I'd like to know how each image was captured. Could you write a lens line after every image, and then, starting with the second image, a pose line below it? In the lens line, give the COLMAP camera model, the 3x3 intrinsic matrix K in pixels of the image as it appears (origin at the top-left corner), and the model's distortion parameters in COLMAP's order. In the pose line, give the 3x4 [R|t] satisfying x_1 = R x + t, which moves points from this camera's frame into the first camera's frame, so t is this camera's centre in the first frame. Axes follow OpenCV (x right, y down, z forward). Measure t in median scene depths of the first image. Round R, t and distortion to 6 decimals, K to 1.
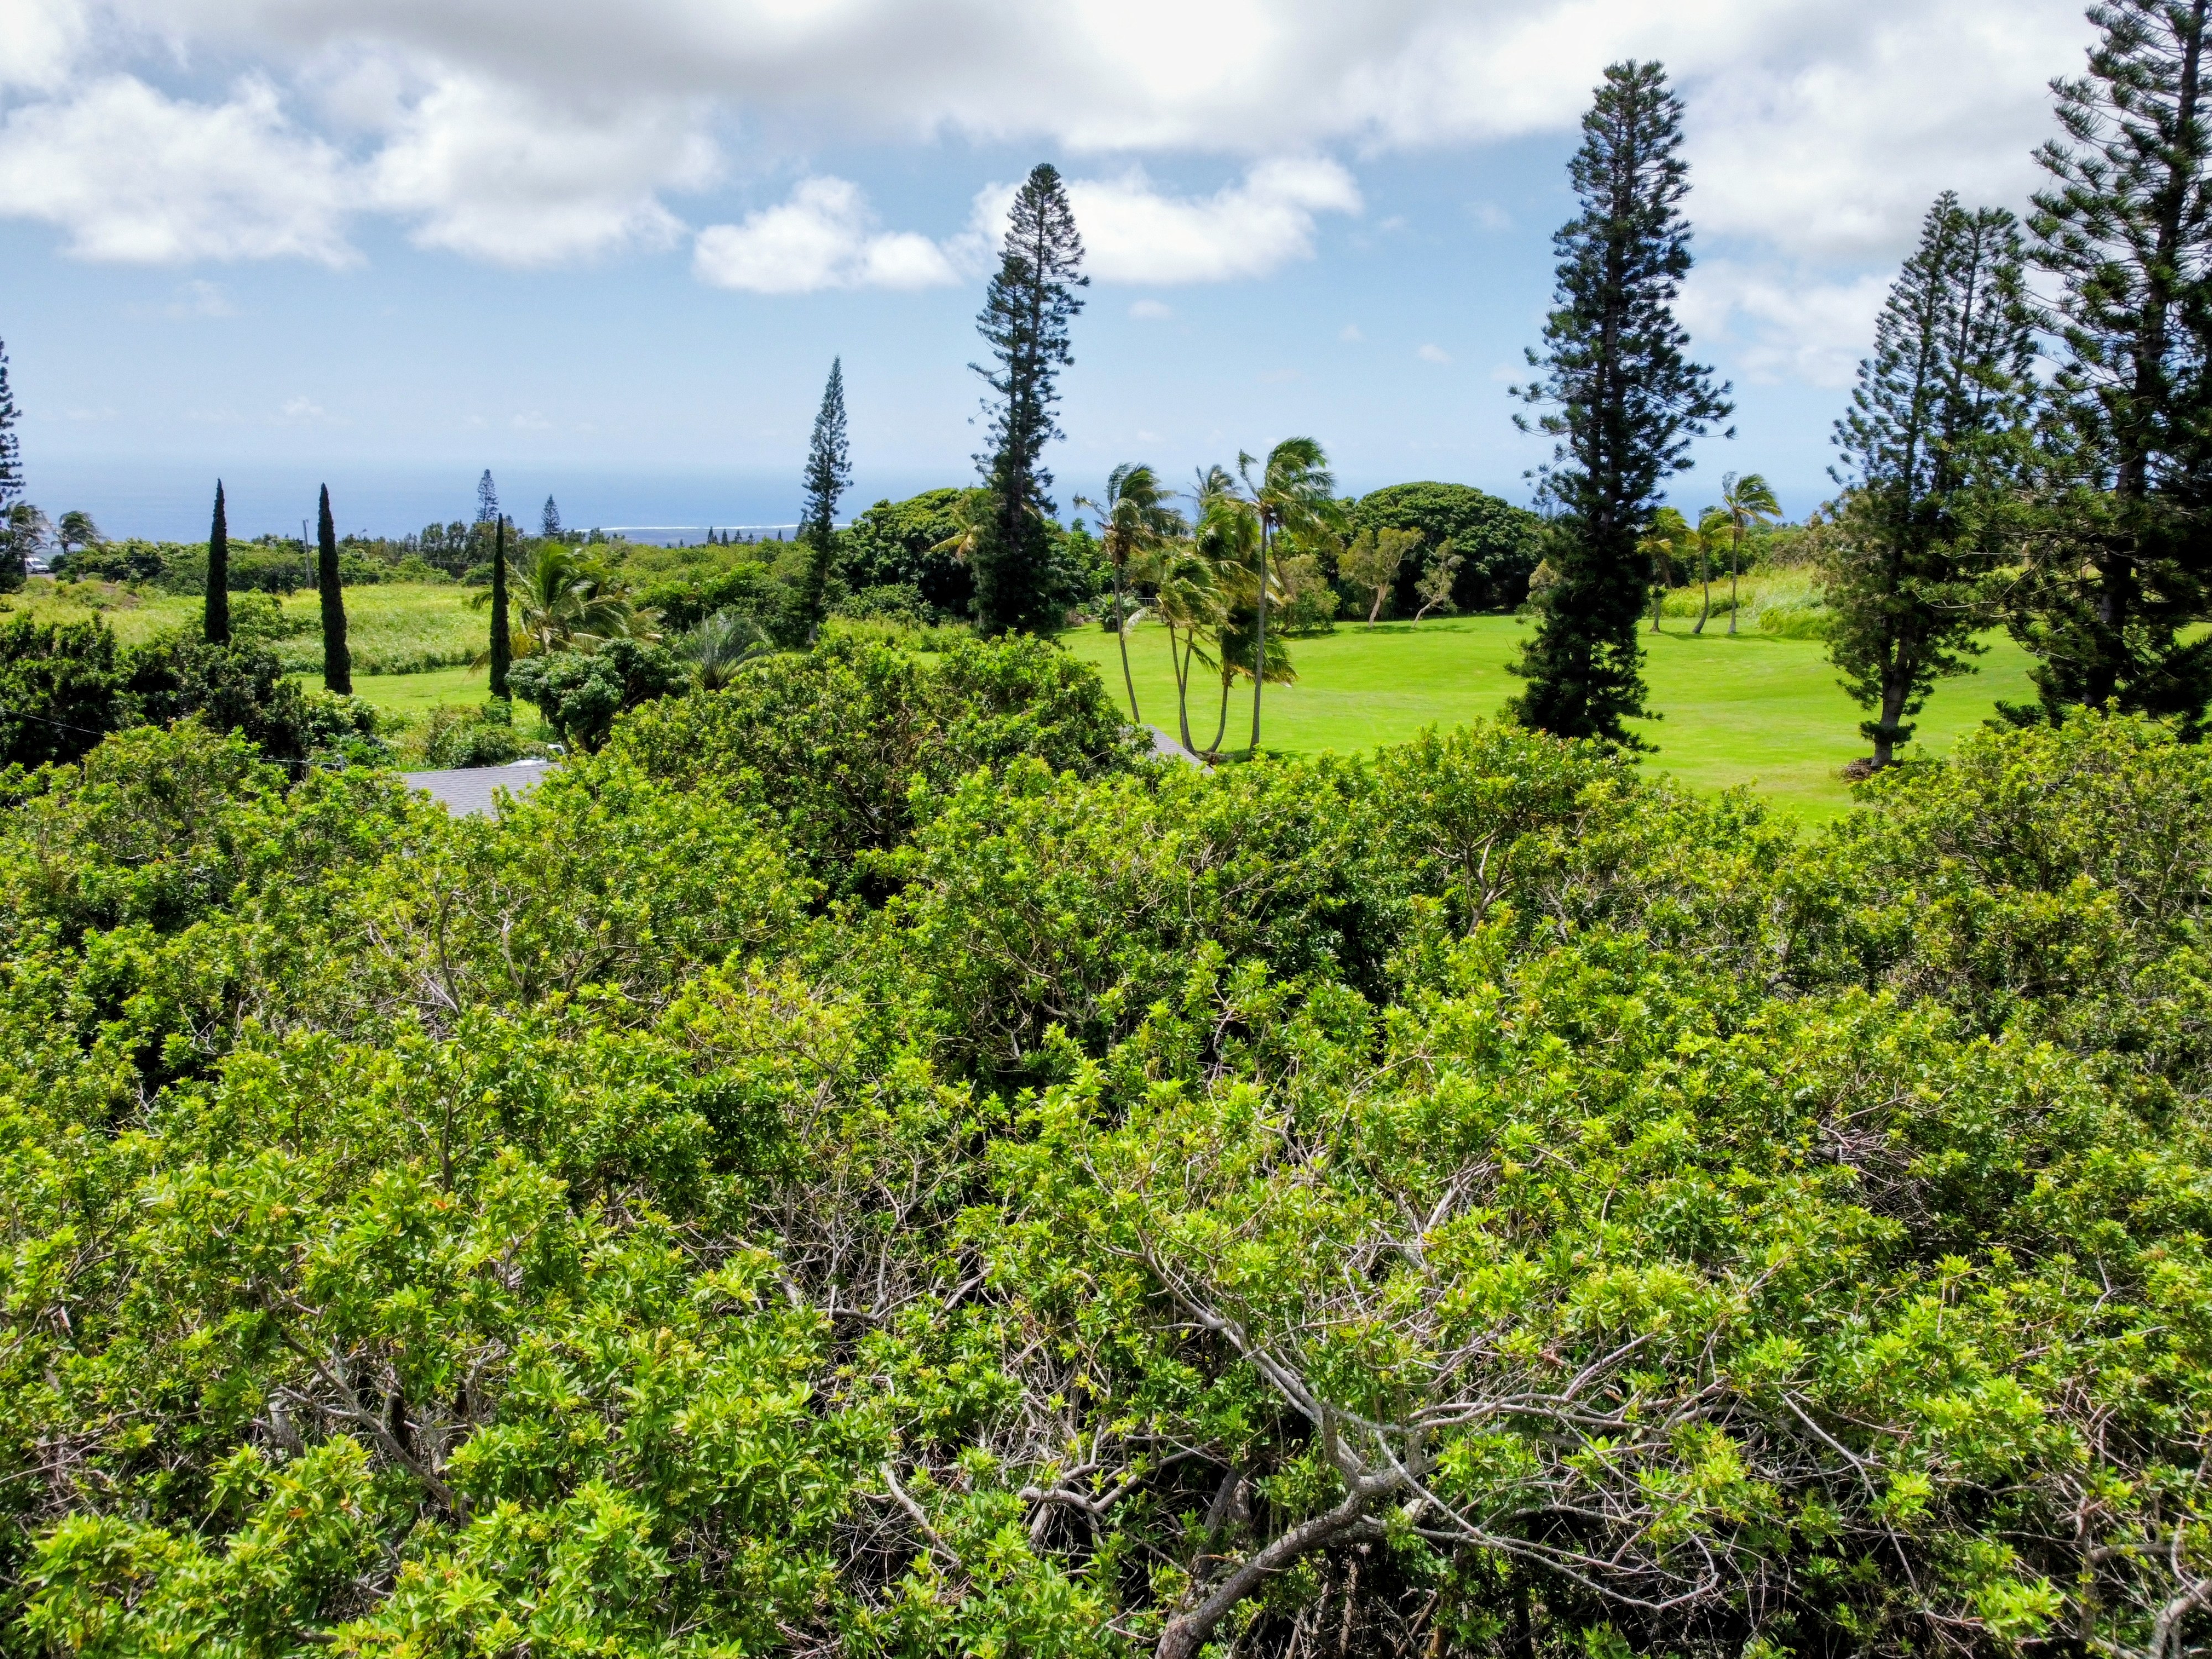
lens RADIAL K [[1670.6, 0, 1102.9], [0, 1670.6, 826.5], [0, 0, 1]] dist [0.000808, -0.005612]
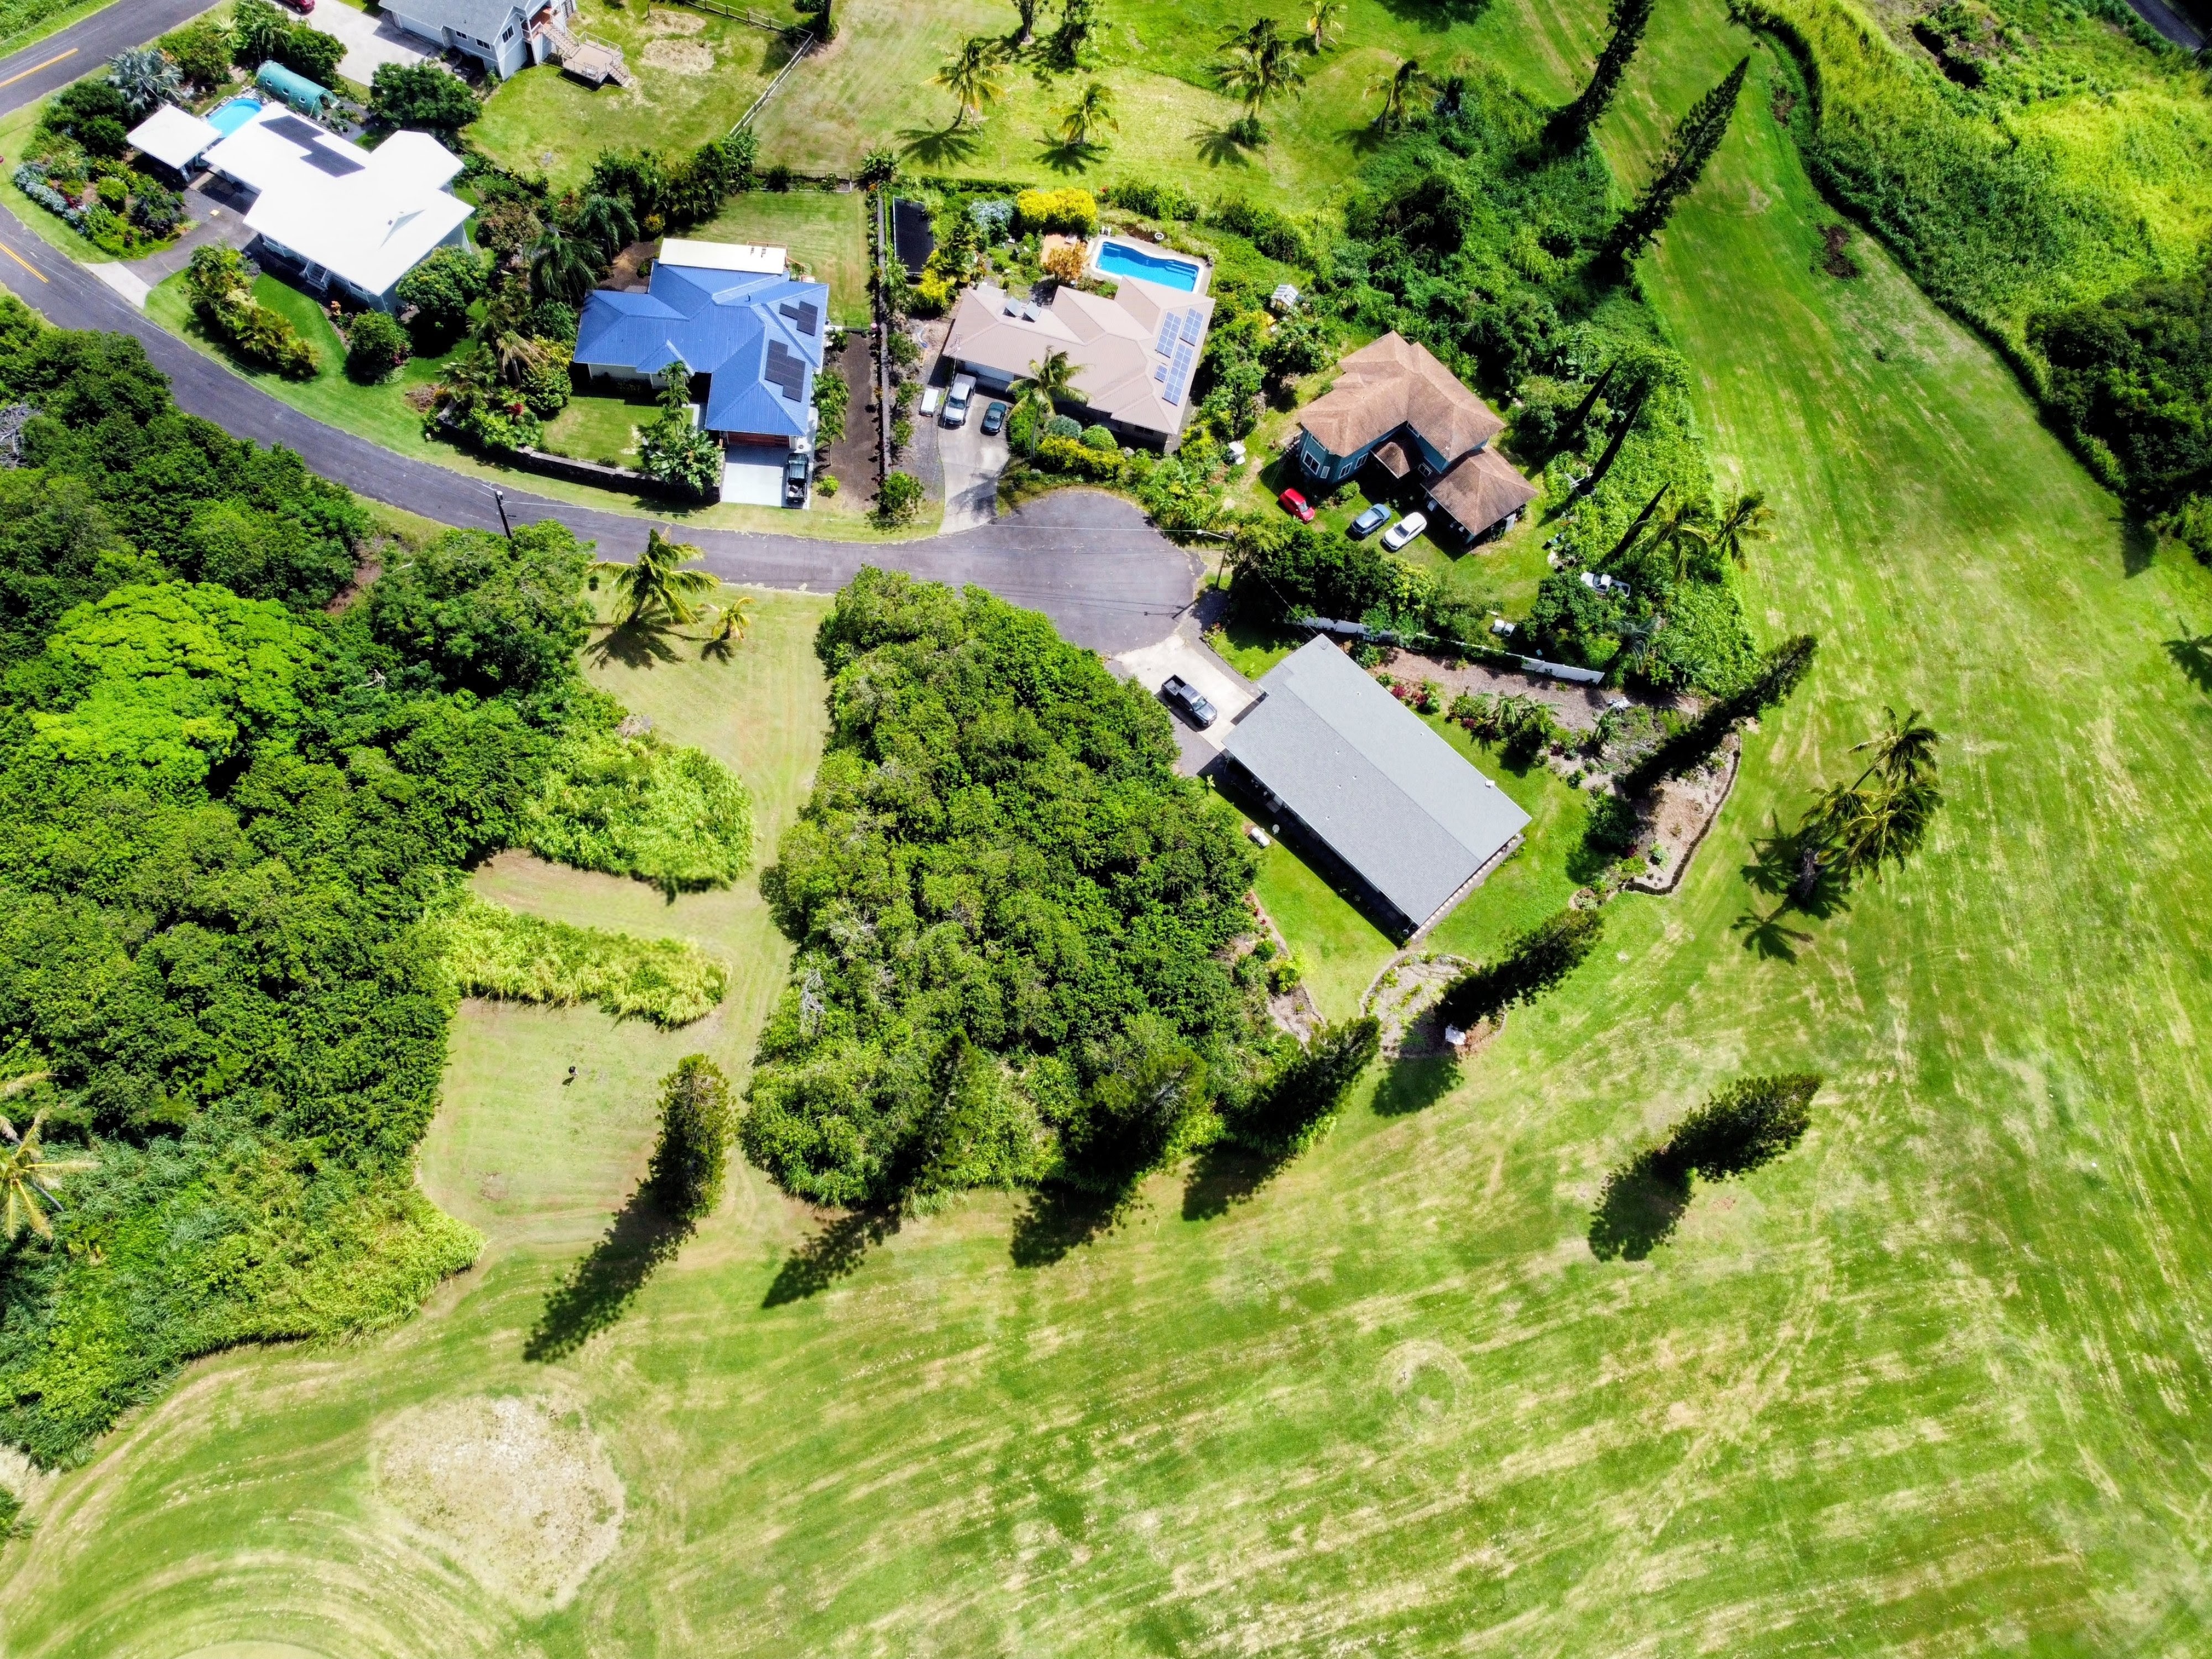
lens RADIAL K [[1670.6, 0, 1102.9], [0, 1670.6, 826.5], [0, 0, 1]] dist [0.000808, -0.005612]
pose [[0.269993, 0.858899, -0.435196, 0.332659], [-0.322113, 0.506510, 0.799807, -0.688573], [0.907385, -0.075760, 0.413417, -0.209210]]
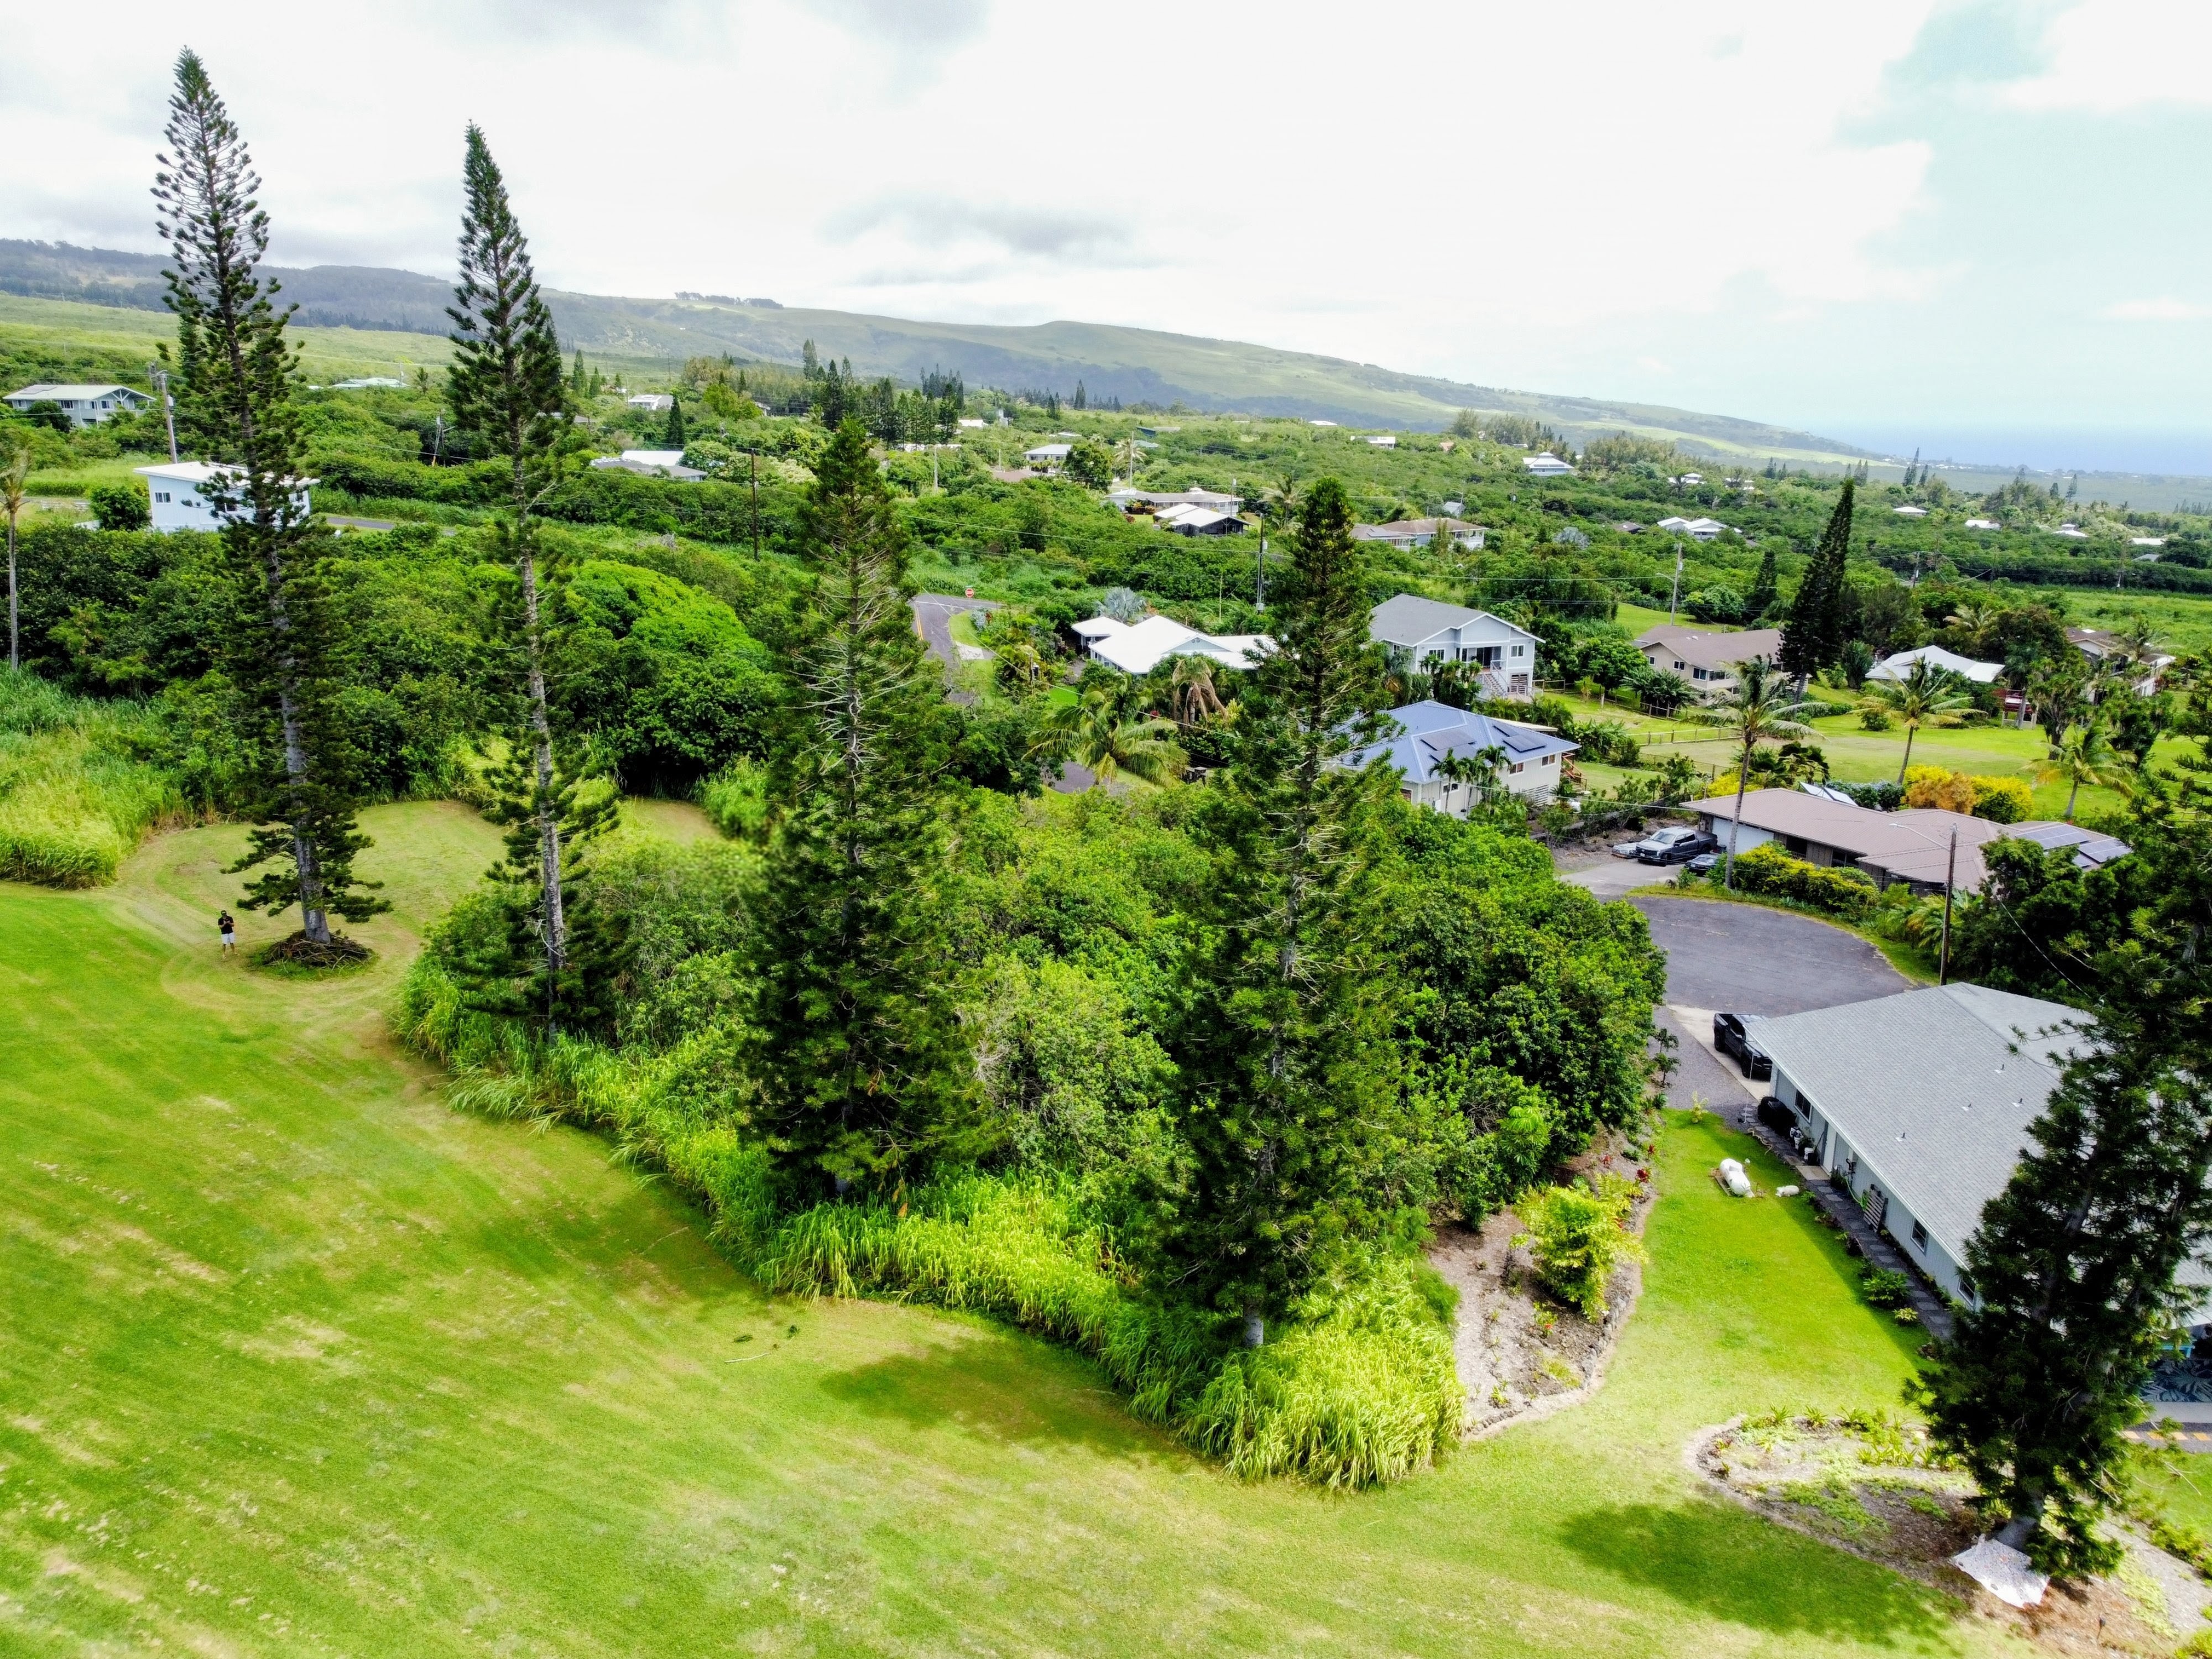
lens RADIAL K [[1670.6, 0, 1102.9], [0, 1670.6, 826.5], [0, 0, 1]] dist [0.000808, -0.005612]
pose [[-0.510763, 0.190289, -0.838398, 0.342674], [-0.211172, 0.917553, 0.336903, -0.142923], [0.833383, 0.349123, -0.428468, 0.271259]]
